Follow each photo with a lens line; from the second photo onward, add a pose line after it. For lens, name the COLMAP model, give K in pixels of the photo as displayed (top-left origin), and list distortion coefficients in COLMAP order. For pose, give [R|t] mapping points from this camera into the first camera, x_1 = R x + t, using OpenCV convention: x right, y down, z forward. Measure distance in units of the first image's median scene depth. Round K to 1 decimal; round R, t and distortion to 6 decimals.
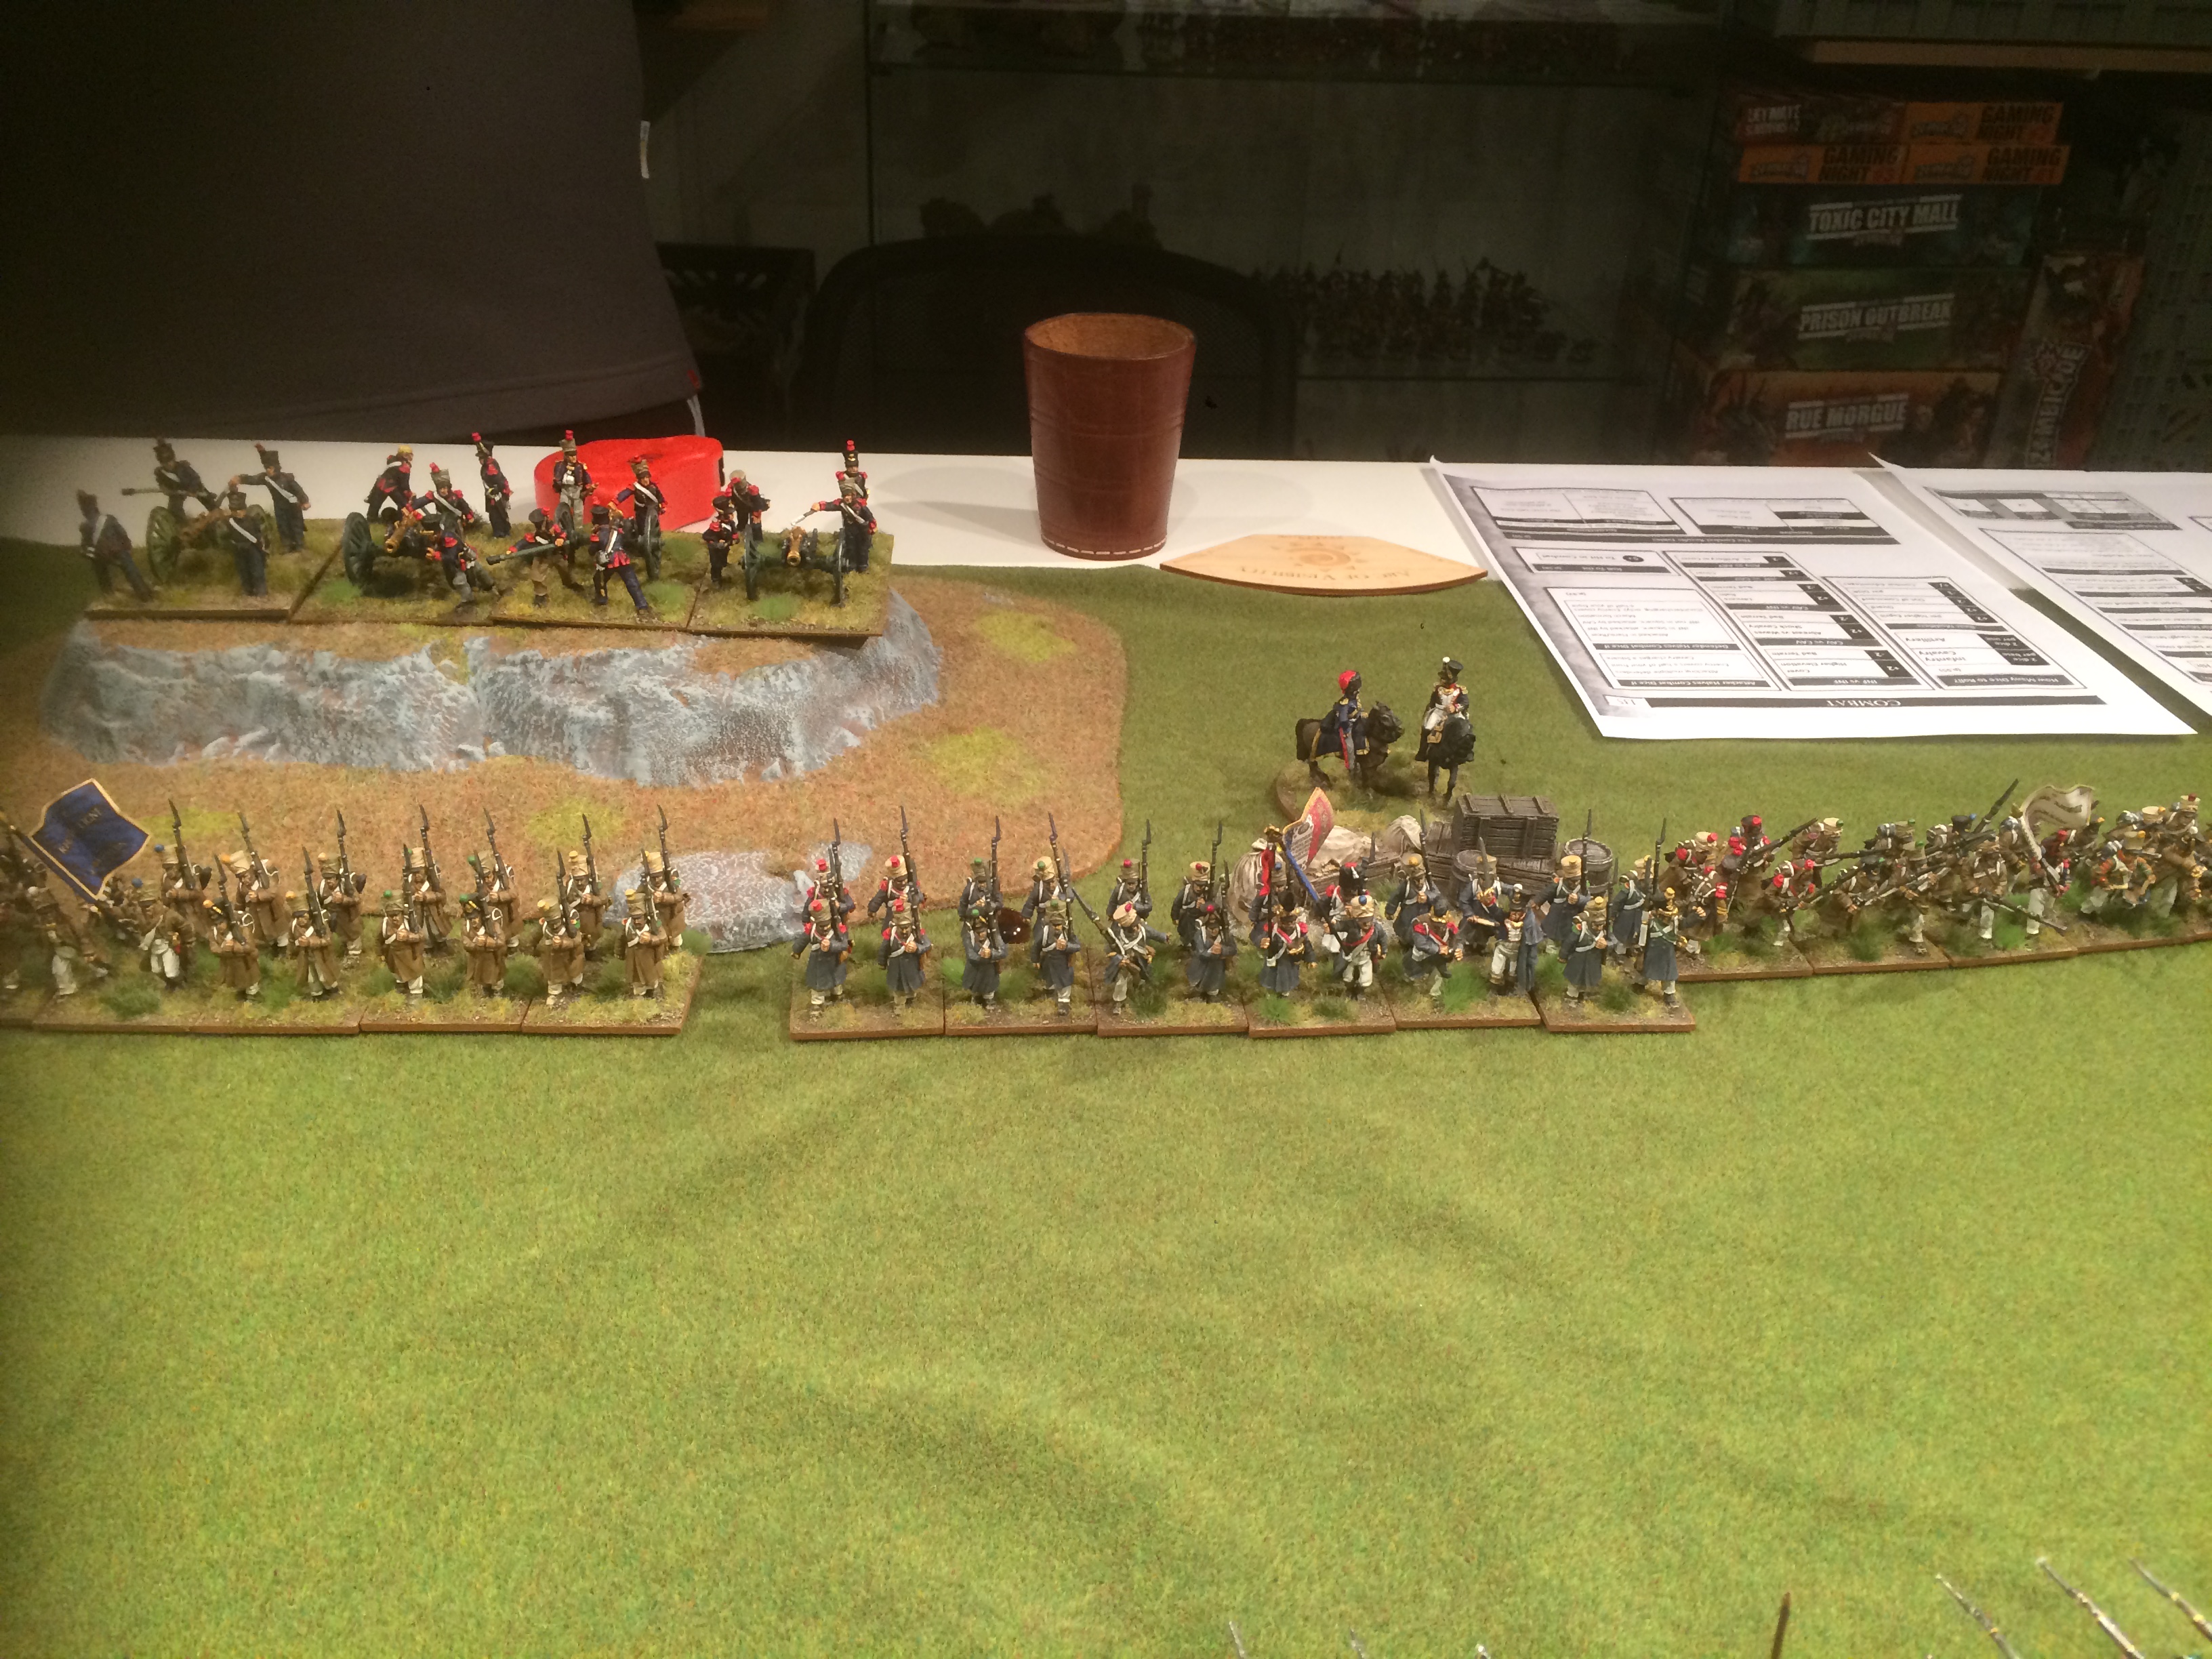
lens RADIAL K [[1898.1, 0, 1106.0], [0, 1898.1, 829.5], [0, 0, 1]] dist [0.084074, -0.123616]
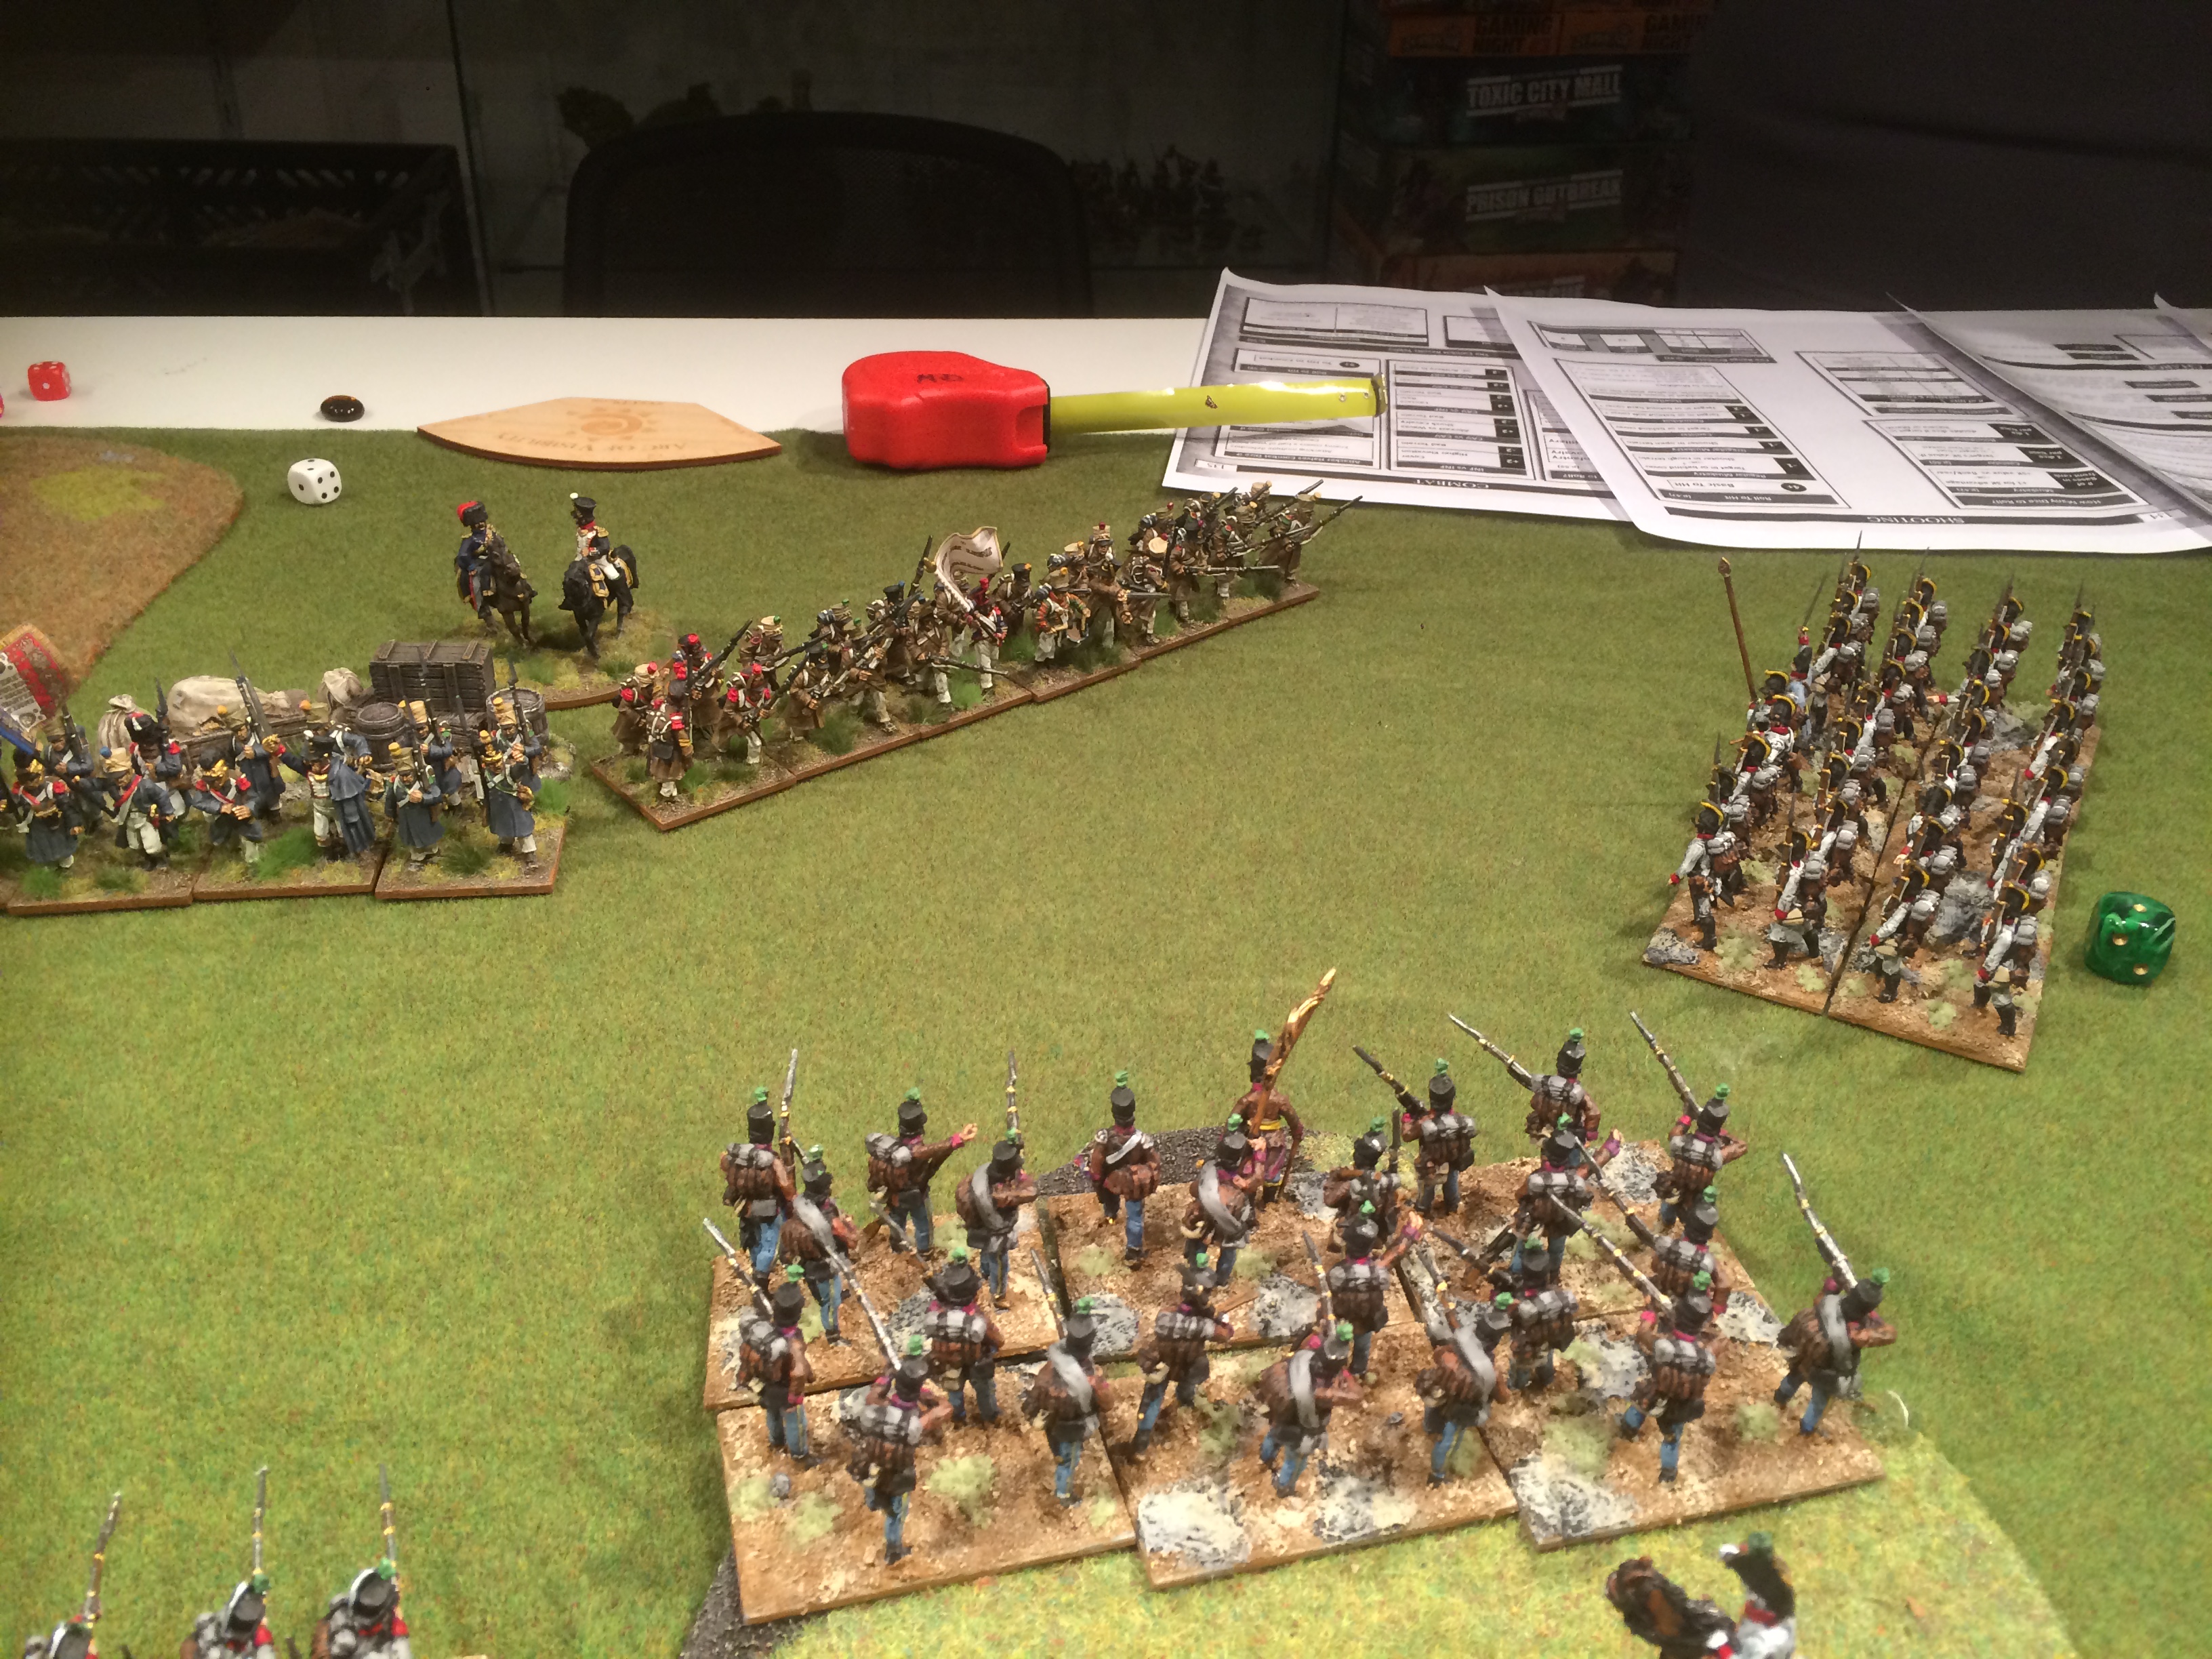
lens RADIAL K [[1898.1, 0, 1106.0], [0, 1898.1, 829.5], [0, 0, 1]] dist [0.084074, -0.123616]
pose [[0.999227, -0.029251, 0.026250, 0.471015], [0.028328, 0.998990, 0.034892, 0.044648], [-0.027244, -0.034122, 0.999046, 0.081225]]
